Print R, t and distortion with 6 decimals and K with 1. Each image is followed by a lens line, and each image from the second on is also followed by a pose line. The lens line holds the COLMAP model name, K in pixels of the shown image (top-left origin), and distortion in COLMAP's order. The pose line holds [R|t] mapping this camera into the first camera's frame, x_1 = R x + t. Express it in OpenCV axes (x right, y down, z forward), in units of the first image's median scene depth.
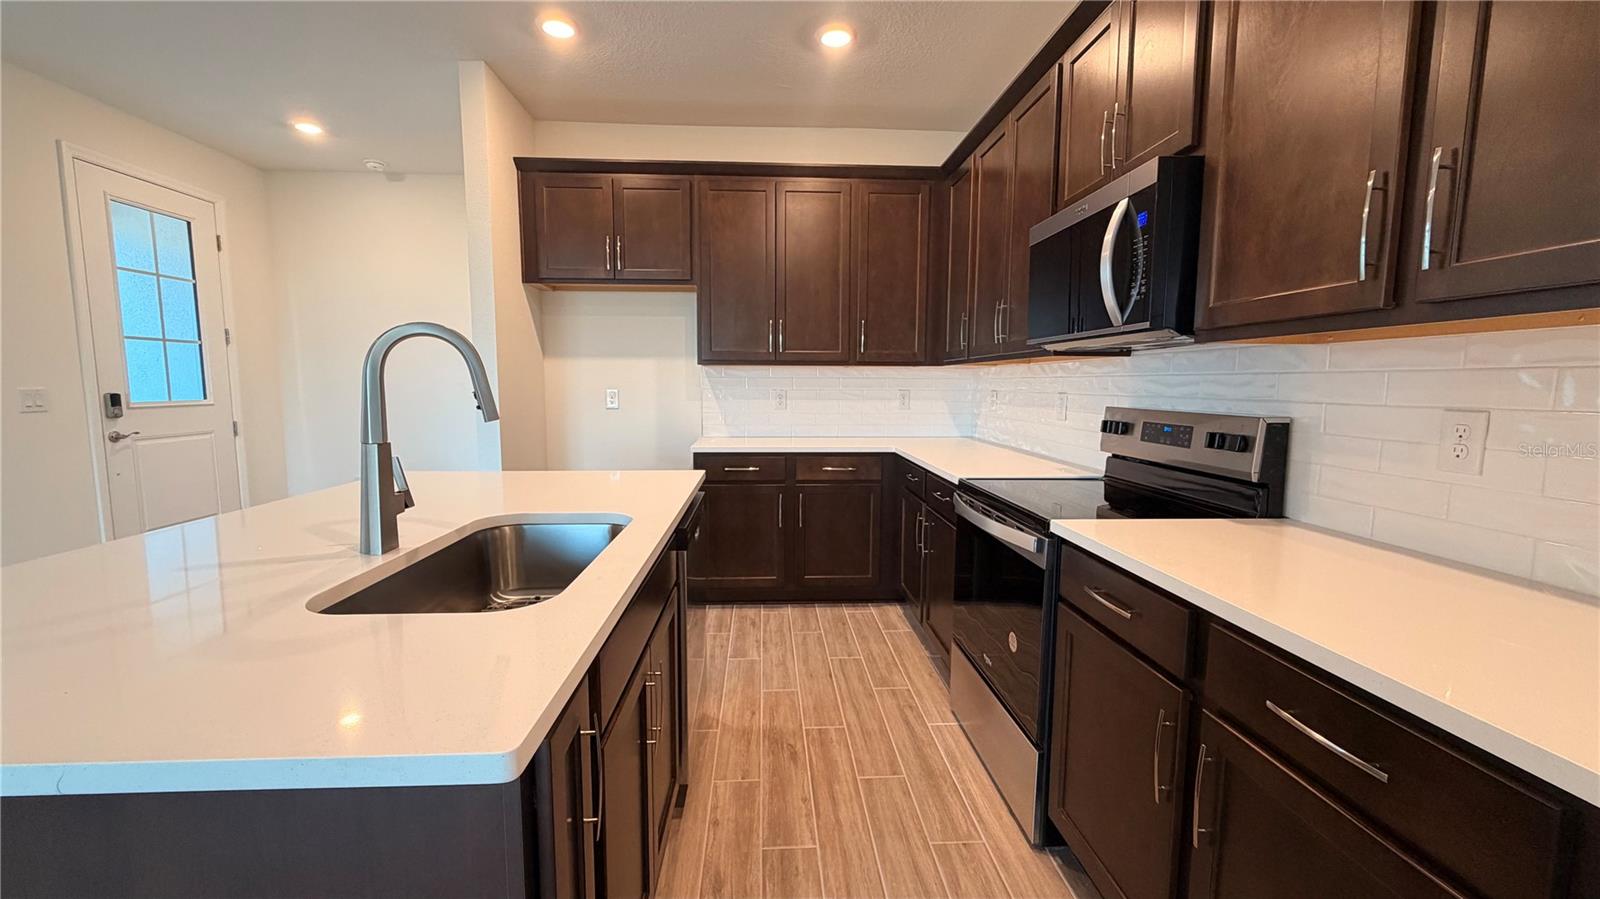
lens RADIAL K [[642.6, 0, 796.9], [0, 642.6, 455.1], [0, 0, 1]] dist [-0.000254, 0.000288]
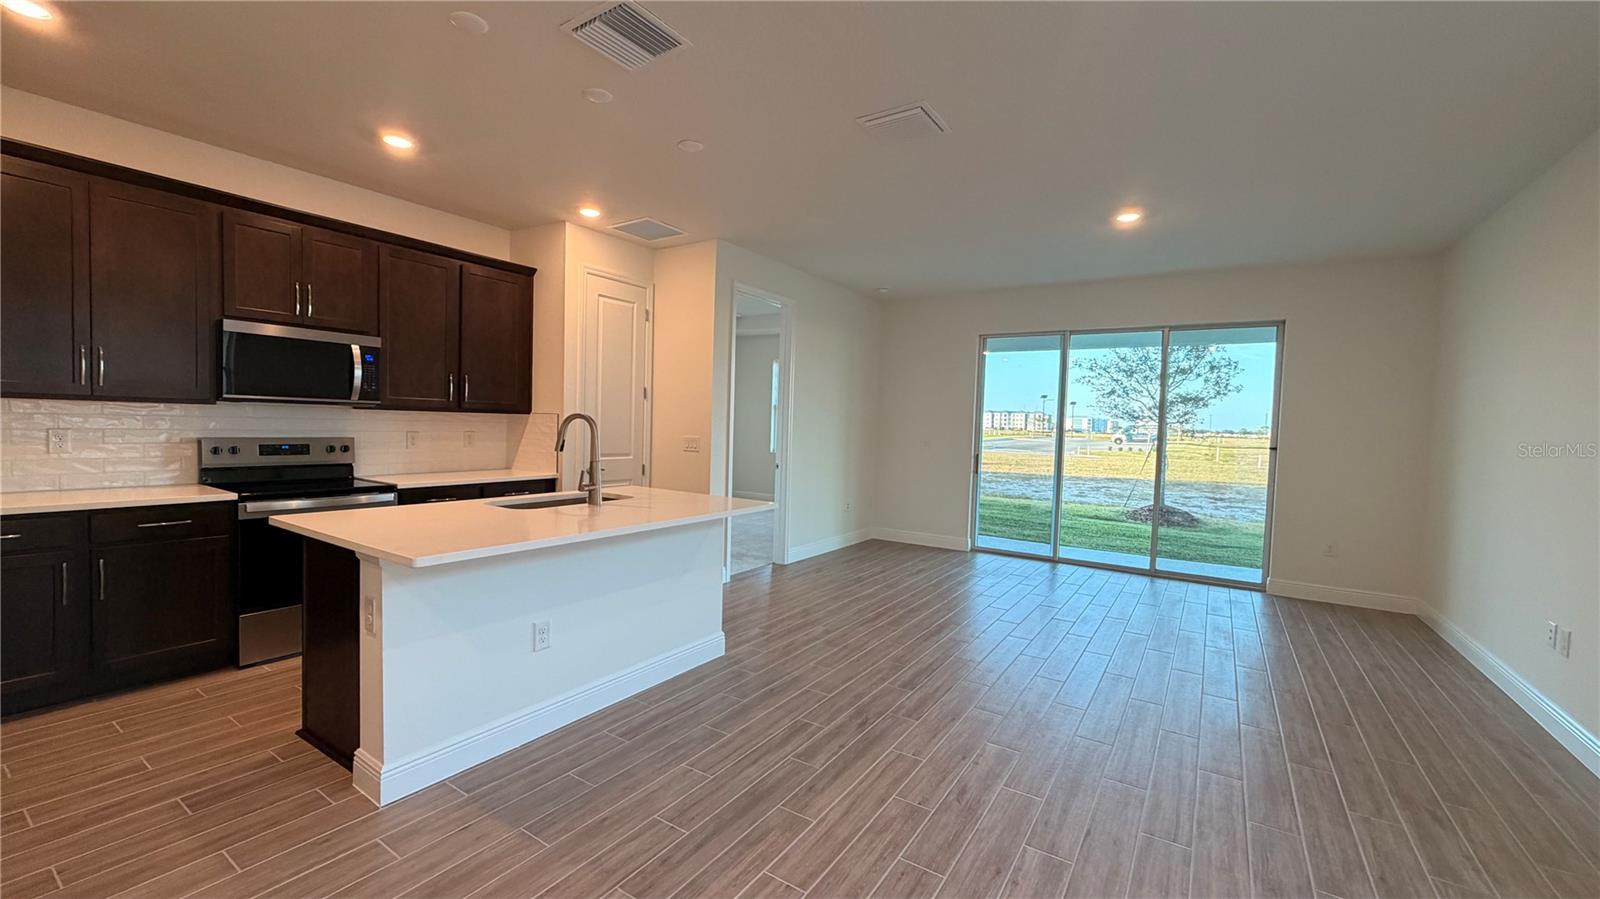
lens RADIAL K [[635.2, 0, 800.5], [0, 635.2, 451.9], [0, 0, 1]] dist [0.001750, 0.000577]
pose [[-0.804712, -0.059714, 0.590654, -1.516234], [0.028481, 0.989900, 0.138880, -0.210898], [-0.592981, 0.128581, -0.794884, 1.377704]]
